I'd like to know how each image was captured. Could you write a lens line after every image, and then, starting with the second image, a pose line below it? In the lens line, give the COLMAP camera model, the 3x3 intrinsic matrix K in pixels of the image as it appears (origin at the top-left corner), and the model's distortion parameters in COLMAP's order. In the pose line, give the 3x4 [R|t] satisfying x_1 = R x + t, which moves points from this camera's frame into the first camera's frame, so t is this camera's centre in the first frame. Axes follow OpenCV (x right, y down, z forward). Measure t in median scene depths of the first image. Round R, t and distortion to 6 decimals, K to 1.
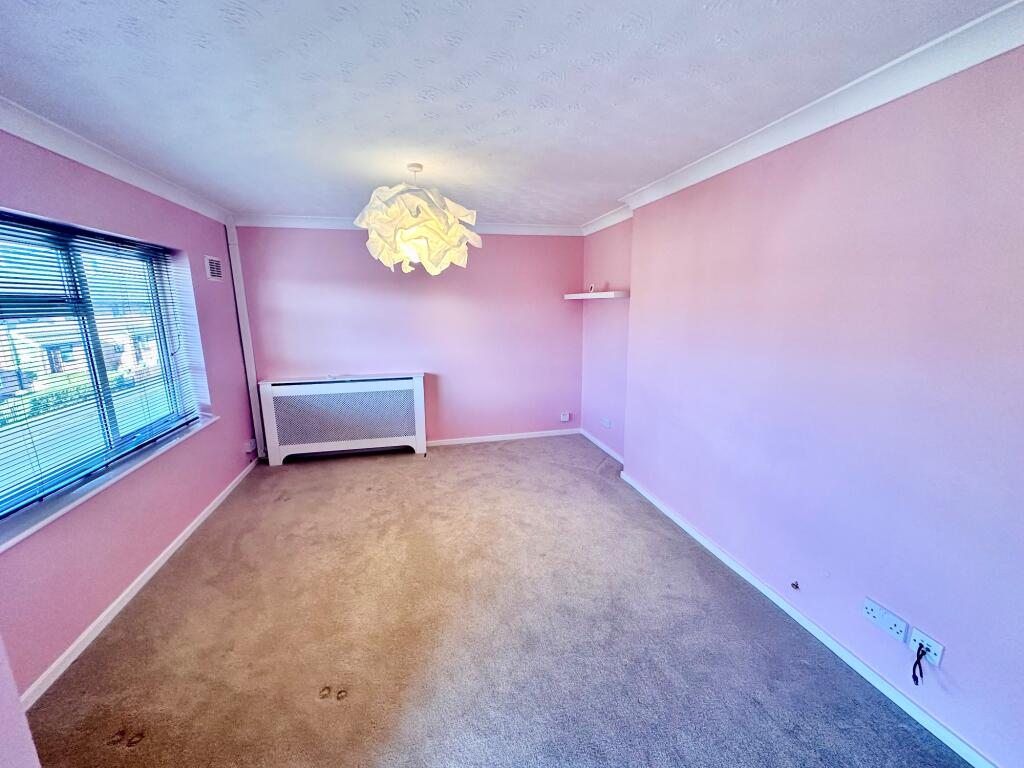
lens RADIAL K [[407.3, 0, 507.7], [0, 407.3, 381.3], [0, 0, 1]] dist [-0.001805, 0.000199]
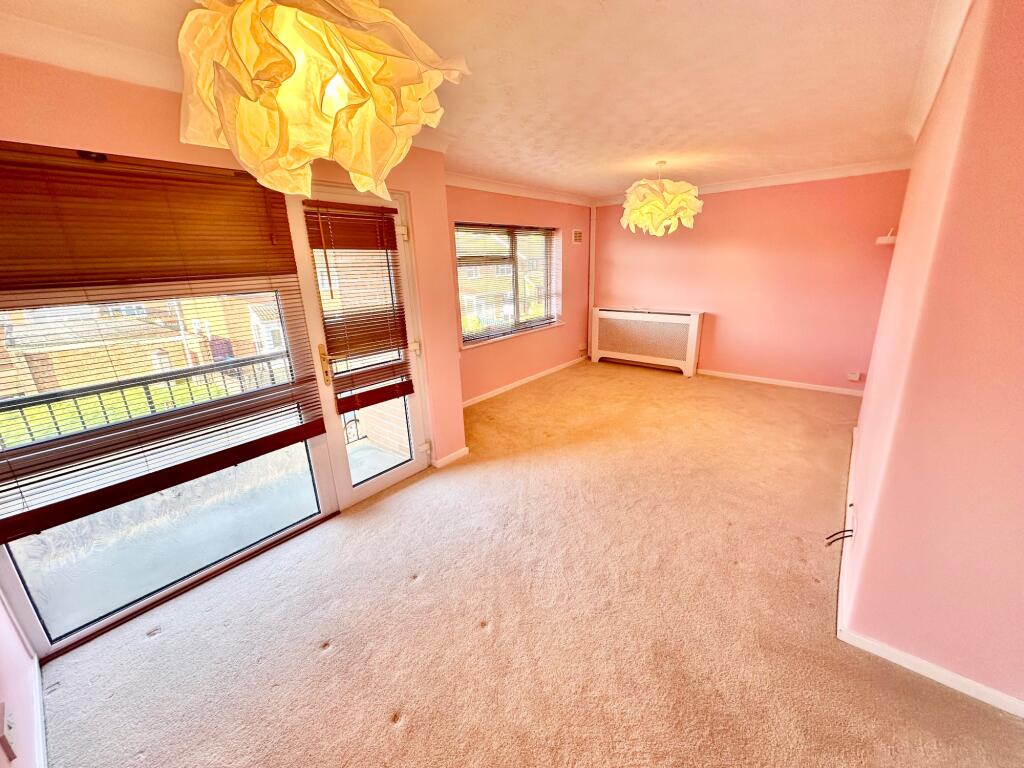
lens RADIAL K [[407.3, 0, 507.7], [0, 407.3, 381.3], [0, 0, 1]] dist [-0.001805, 0.000199]
pose [[0.588881, 0.217144, -0.778503, 0.617274], [-0.127839, 0.976132, 0.175567, 0.057924], [0.798045, -0.003865, 0.602585, -0.290914]]
